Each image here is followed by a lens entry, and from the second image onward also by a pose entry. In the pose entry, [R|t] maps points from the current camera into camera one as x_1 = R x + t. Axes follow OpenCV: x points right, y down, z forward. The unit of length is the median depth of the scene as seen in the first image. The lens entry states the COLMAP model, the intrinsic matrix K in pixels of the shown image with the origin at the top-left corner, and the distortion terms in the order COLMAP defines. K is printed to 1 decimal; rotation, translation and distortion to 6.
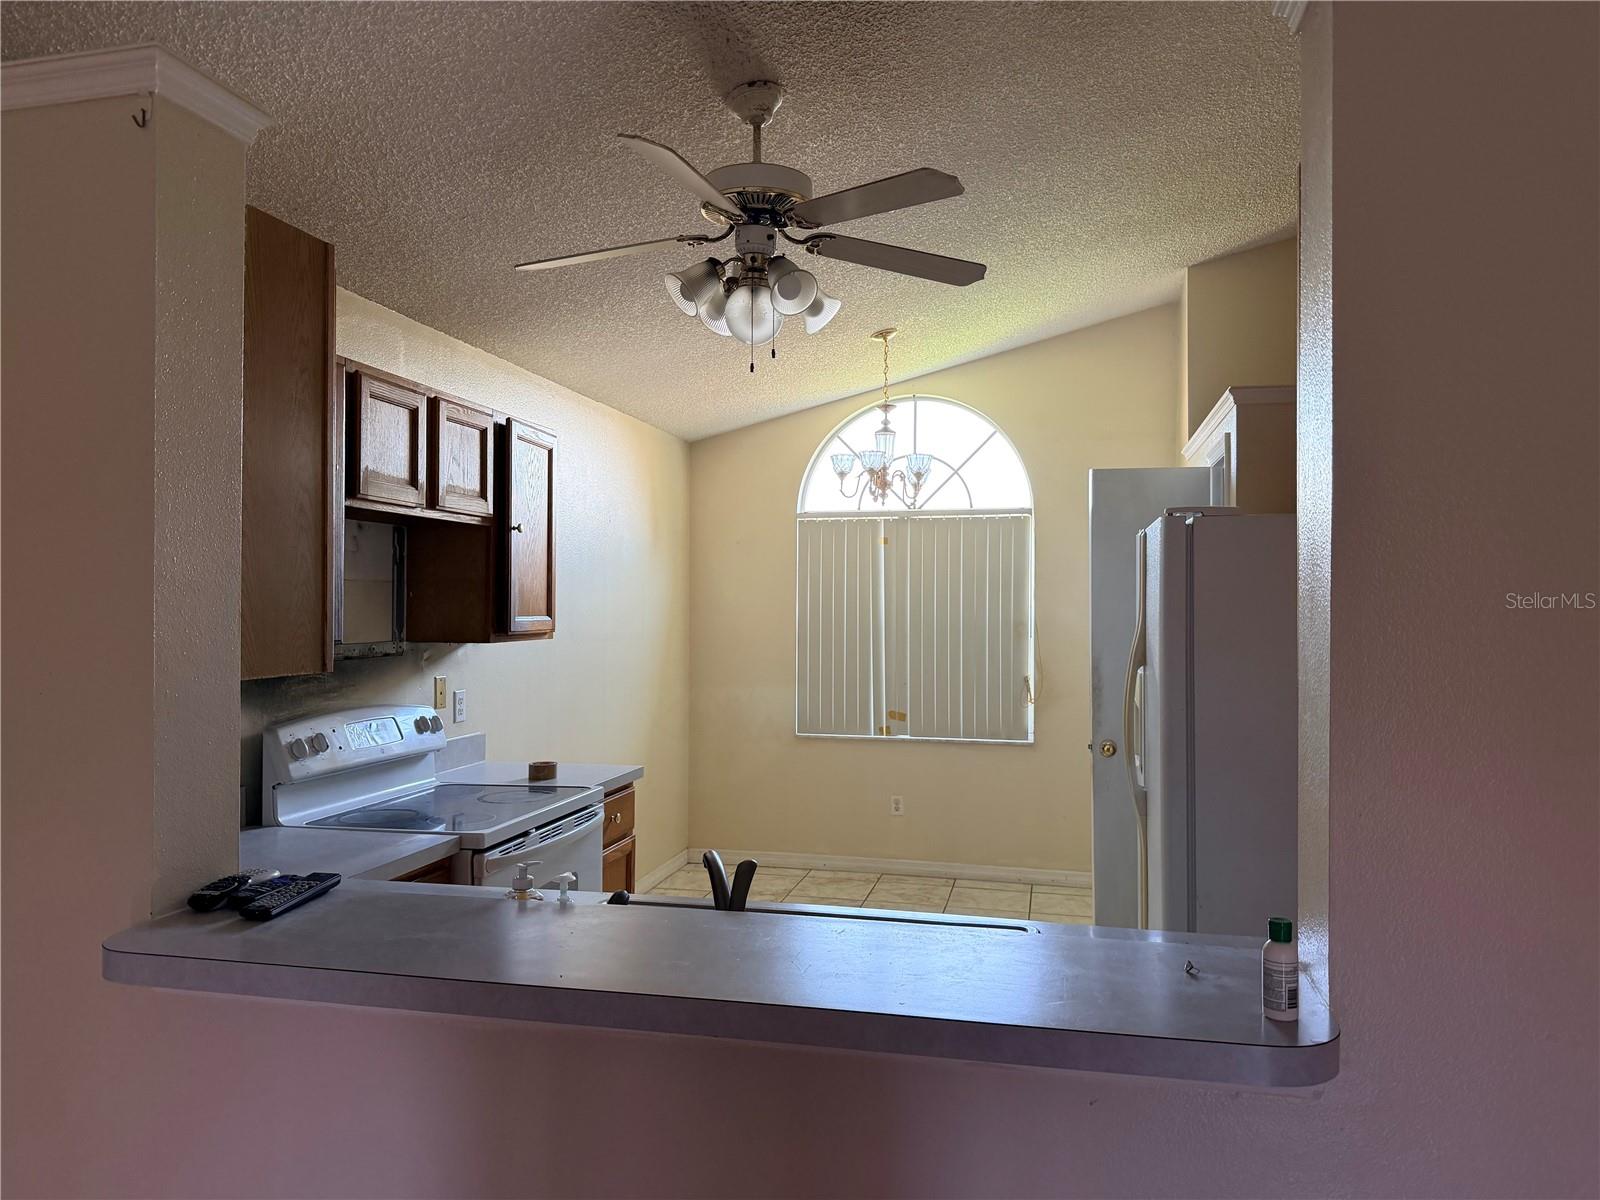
lens RADIAL K [[1129.8, 0, 800.0], [0, 1129.8, 600.0], [0, 0, 1]] dist [0.061569, -0.101063]
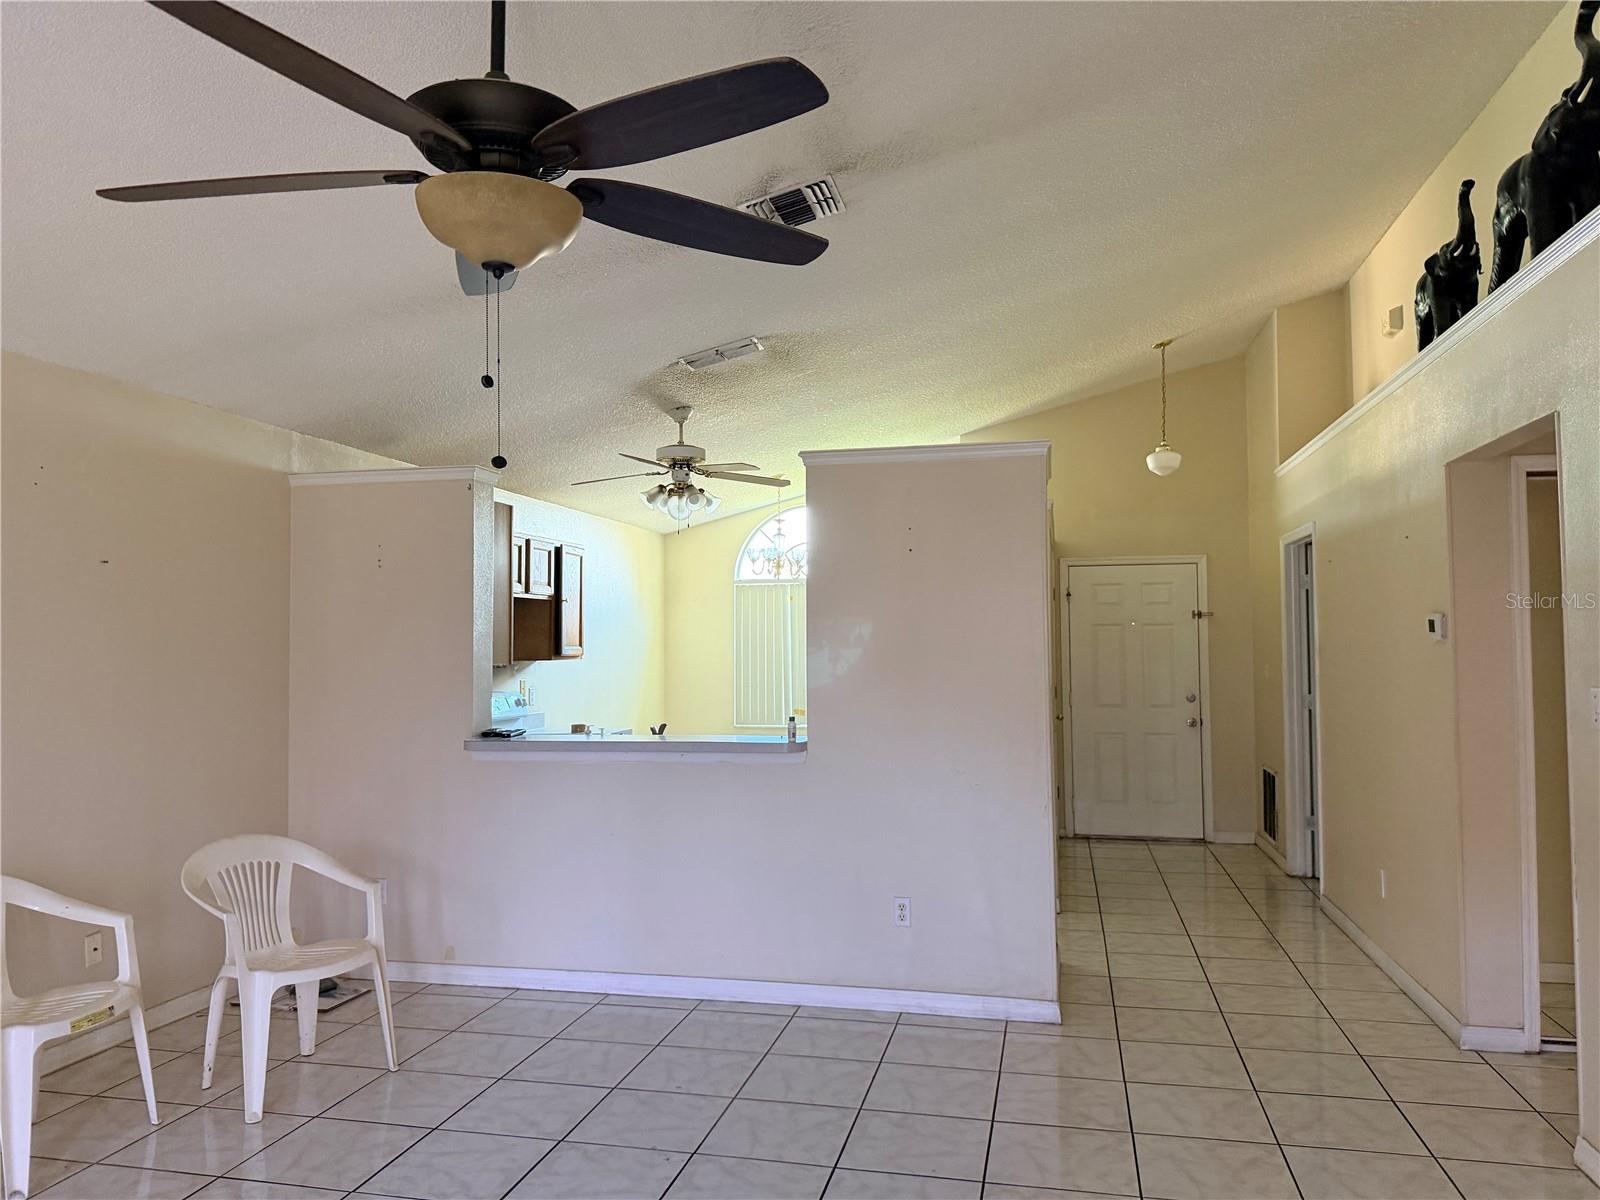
lens RADIAL K [[1129.8, 0, 800.0], [0, 1129.8, 600.0], [0, 0, 1]] dist [0.061569, -0.101063]
pose [[0.999957, -0.007761, 0.005094, 0.142740], [0.007937, 0.999333, -0.035652, 0.007418], [-0.004814, 0.035691, 0.999351, -0.950832]]
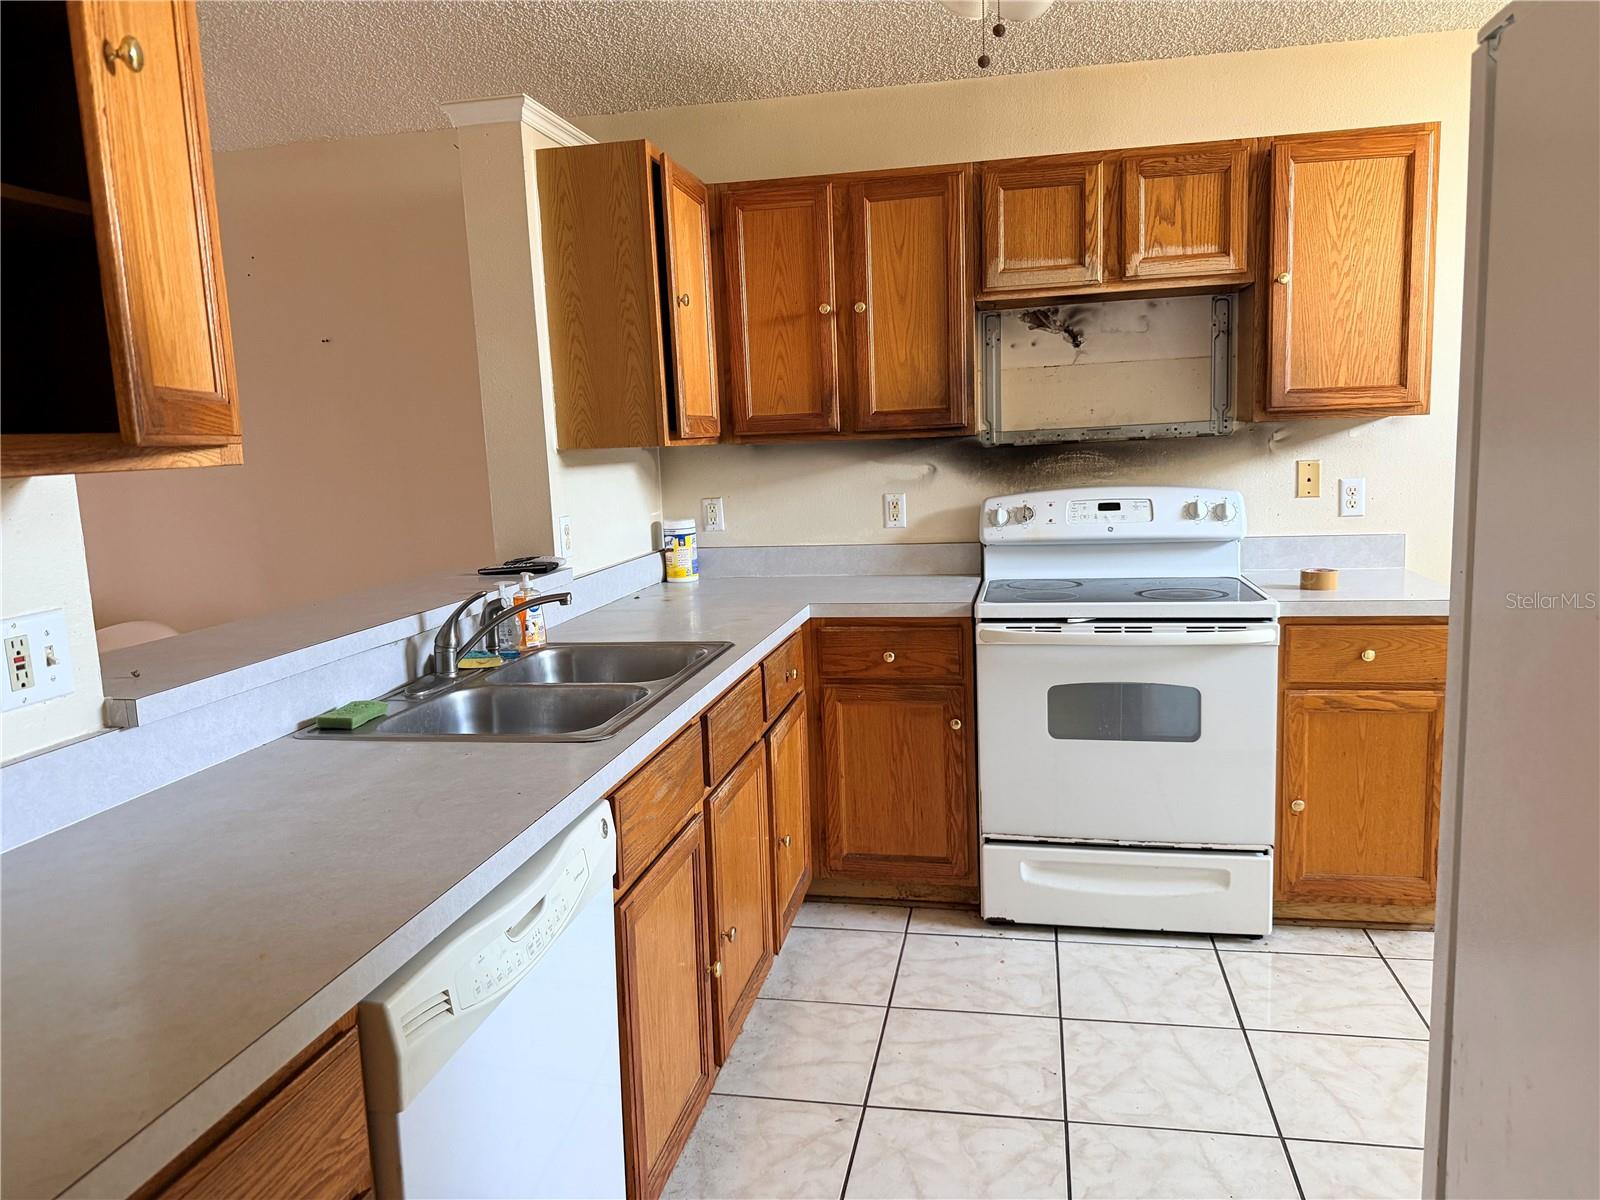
lens RADIAL K [[1129.8, 0, 800.0], [0, 1129.8, 600.0], [0, 0, 1]] dist [0.061569, -0.101063]
pose [[0.031433, 0.144190, -0.989051, 0.605999], [0.044808, 0.988342, 0.145510, 0.030940], [0.998501, -0.048891, 0.024606, 0.638940]]
